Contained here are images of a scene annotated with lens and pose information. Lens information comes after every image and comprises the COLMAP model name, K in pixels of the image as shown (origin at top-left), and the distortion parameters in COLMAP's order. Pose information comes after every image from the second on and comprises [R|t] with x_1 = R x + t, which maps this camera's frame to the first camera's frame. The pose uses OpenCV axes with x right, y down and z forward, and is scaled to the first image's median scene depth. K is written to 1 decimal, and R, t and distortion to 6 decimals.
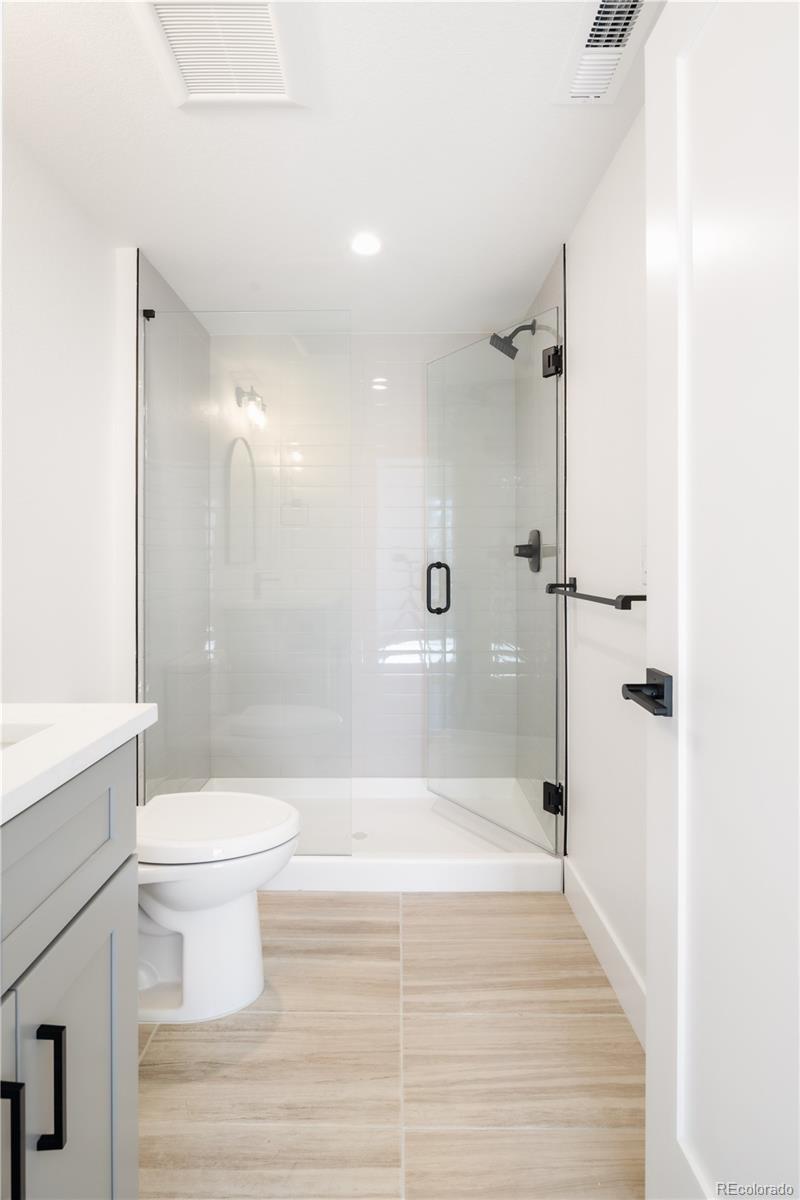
lens RADIAL K [[602.3, 0, 391.4], [0, 602.3, 561.3], [0, 0, 1]] dist [0.002612, -0.004025]
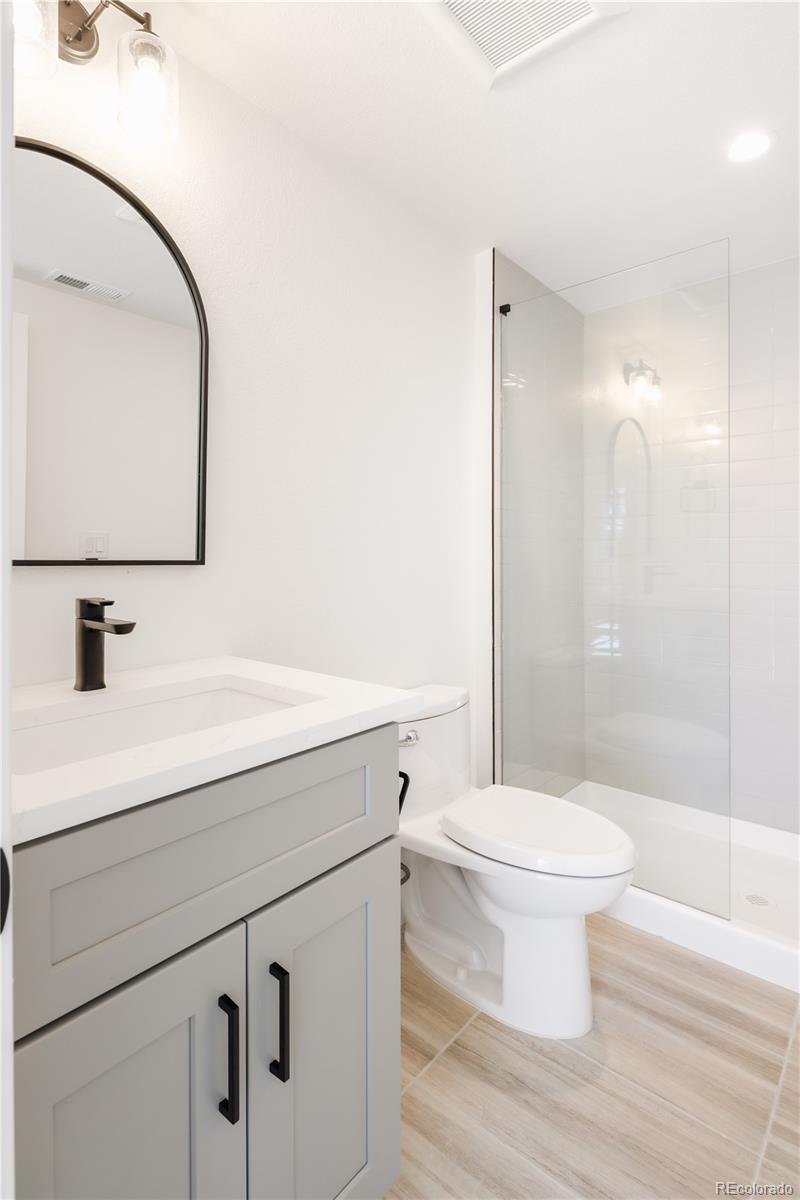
lens RADIAL K [[602.3, 0, 359.6], [0, 602.3, 554.9], [0, 0, 1]] dist [0.002612, -0.004025]
pose [[0.755185, 0.002085, -0.655508, 0.119340], [-0.000039, 0.999995, 0.003135, 0.001675], [0.655511, -0.002342, 0.755182, 0.106424]]
